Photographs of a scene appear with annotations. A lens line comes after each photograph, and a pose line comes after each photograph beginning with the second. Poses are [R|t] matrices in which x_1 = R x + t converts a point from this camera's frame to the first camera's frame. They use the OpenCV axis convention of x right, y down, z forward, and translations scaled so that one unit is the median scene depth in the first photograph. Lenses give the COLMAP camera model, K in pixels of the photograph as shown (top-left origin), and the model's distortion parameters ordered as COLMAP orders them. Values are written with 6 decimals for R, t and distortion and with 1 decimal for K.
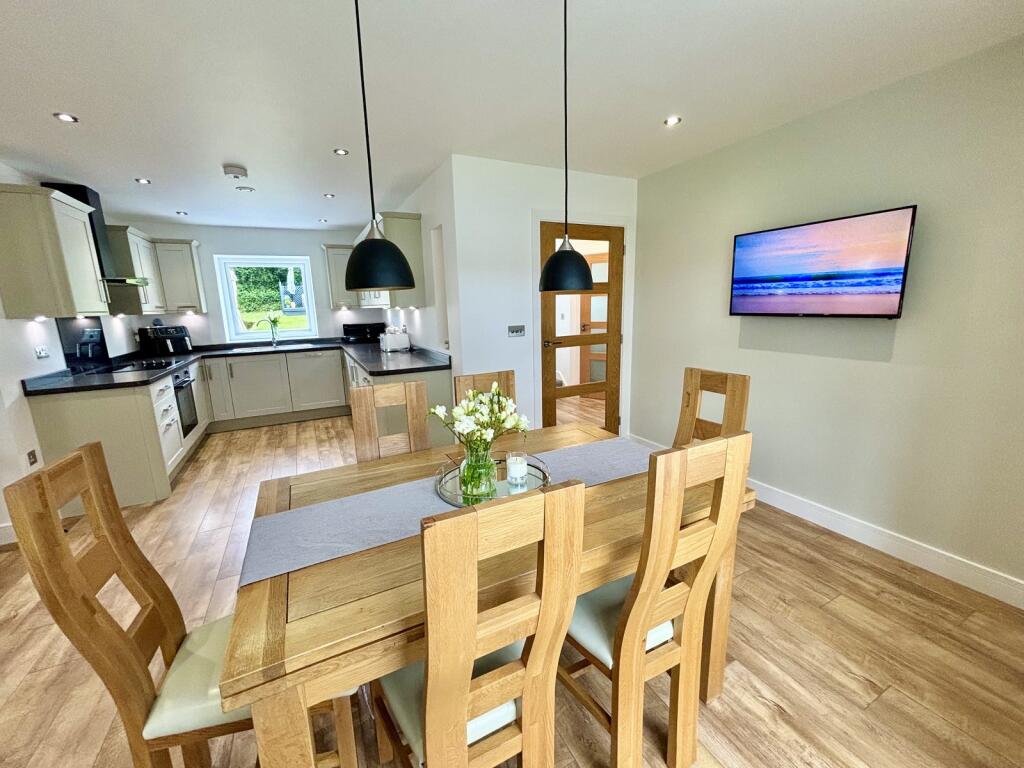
lens RADIAL K [[408.5, 0, 510.7], [0, 408.5, 382.4], [0, 0, 1]] dist [-0.000636, -0.000750]
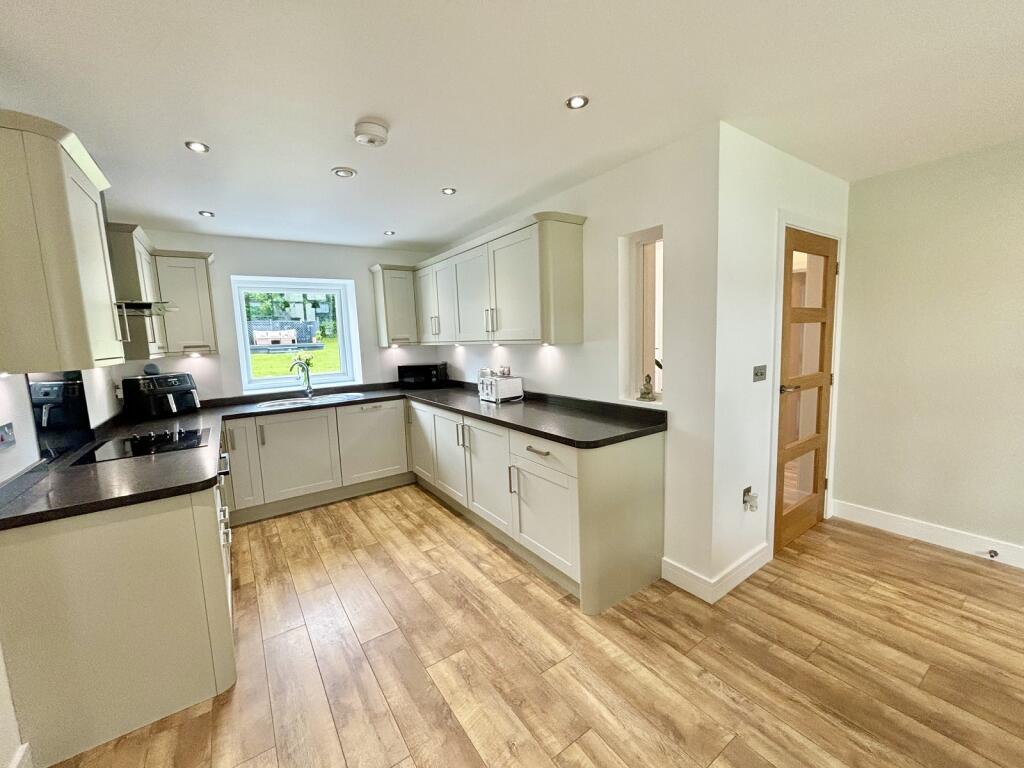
lens RADIAL K [[408.5, 0, 512.3], [0, 408.5, 383.6], [0, 0, 1]] dist [-0.000636, -0.000750]
pose [[0.991391, -0.025164, 0.128497, -0.354033], [0.035370, 0.996343, -0.077773, -0.048858], [-0.126070, 0.081648, 0.988656, 0.246972]]
